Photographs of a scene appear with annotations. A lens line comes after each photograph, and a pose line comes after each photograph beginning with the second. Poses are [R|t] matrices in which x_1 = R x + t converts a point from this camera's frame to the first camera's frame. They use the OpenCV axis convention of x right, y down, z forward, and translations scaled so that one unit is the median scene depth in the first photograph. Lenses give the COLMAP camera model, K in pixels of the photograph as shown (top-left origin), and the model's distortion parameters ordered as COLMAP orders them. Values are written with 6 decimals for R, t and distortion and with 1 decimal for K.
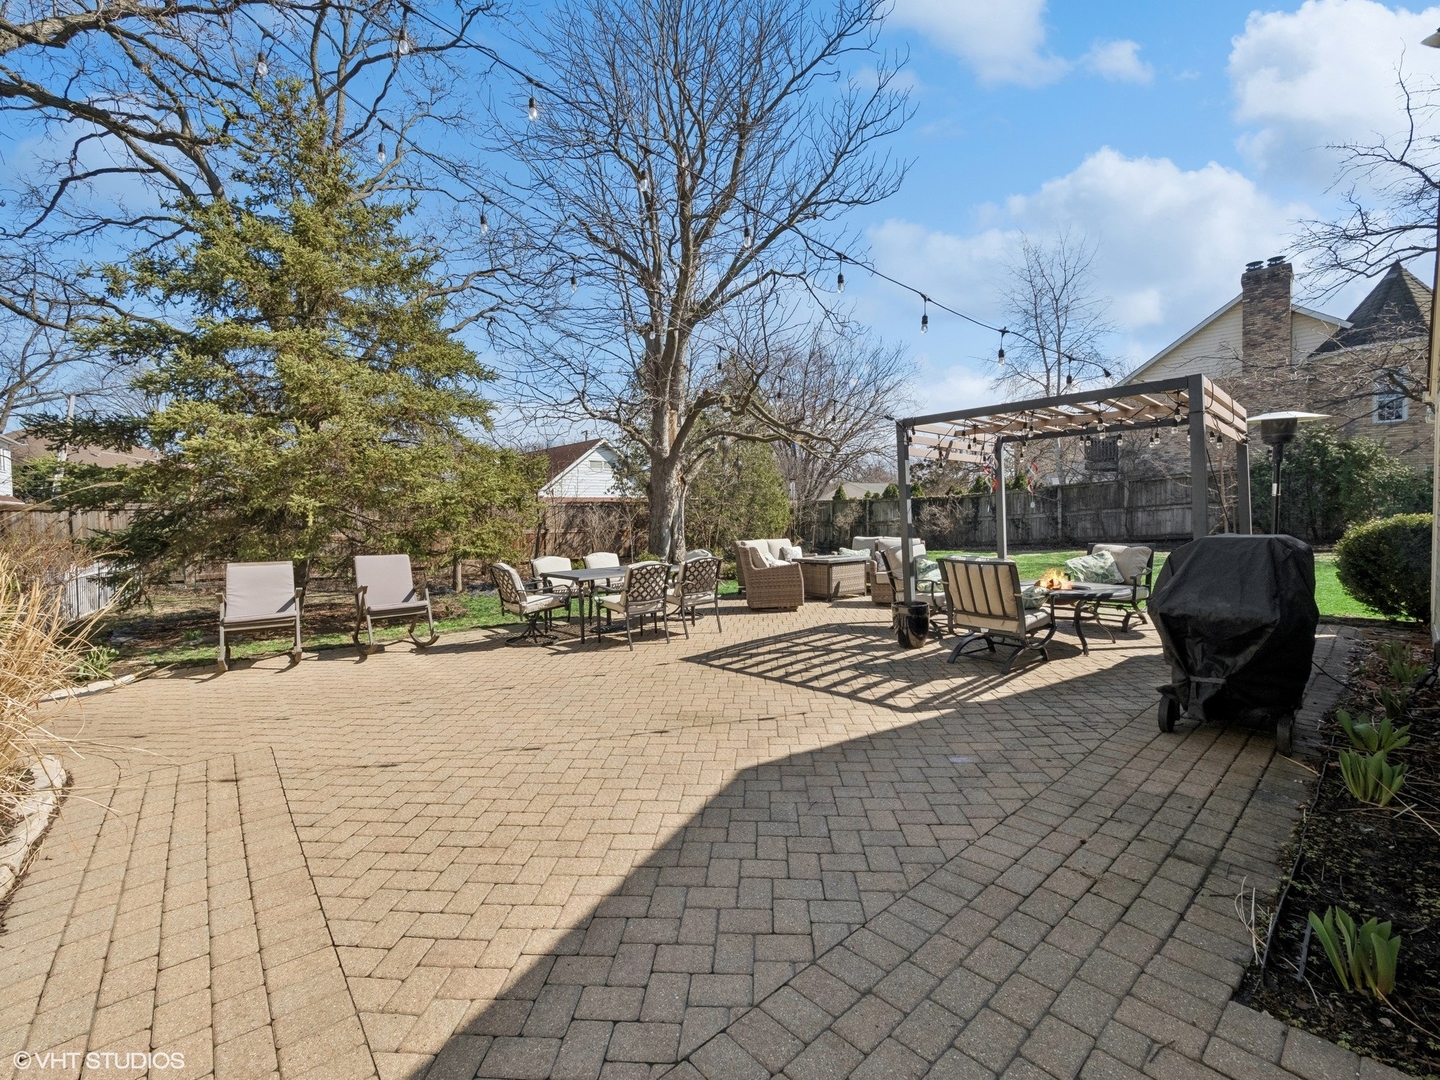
lens RADIAL K [[588.1, 0, 718.8], [0, 588.1, 539.7], [0, 0, 1]] dist [0.026193, -0.000146]
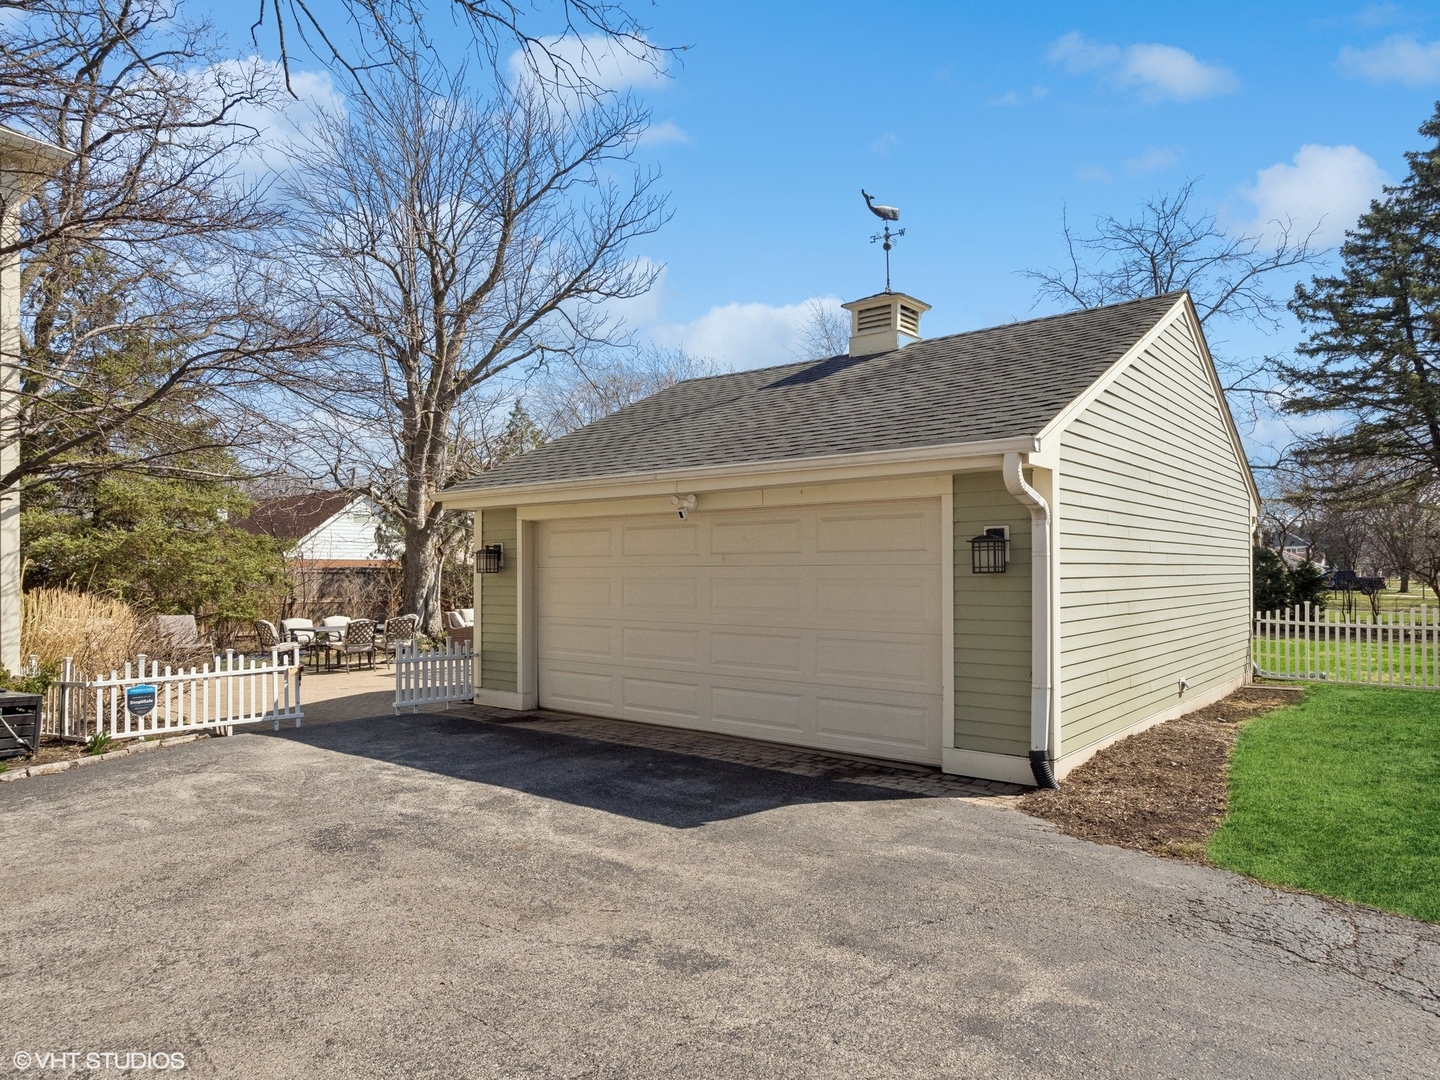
lens RADIAL K [[882.0, 0, 718.4], [0, 882.0, 569.4], [0, 0, 1]] dist [0.008968, 0.002228]
pose [[0.986354, 0.012927, 0.164131, 0.163142], [-0.004110, 0.998535, -0.053948, 0.009364], [-0.164588, 0.052538, 0.984962, -0.567439]]
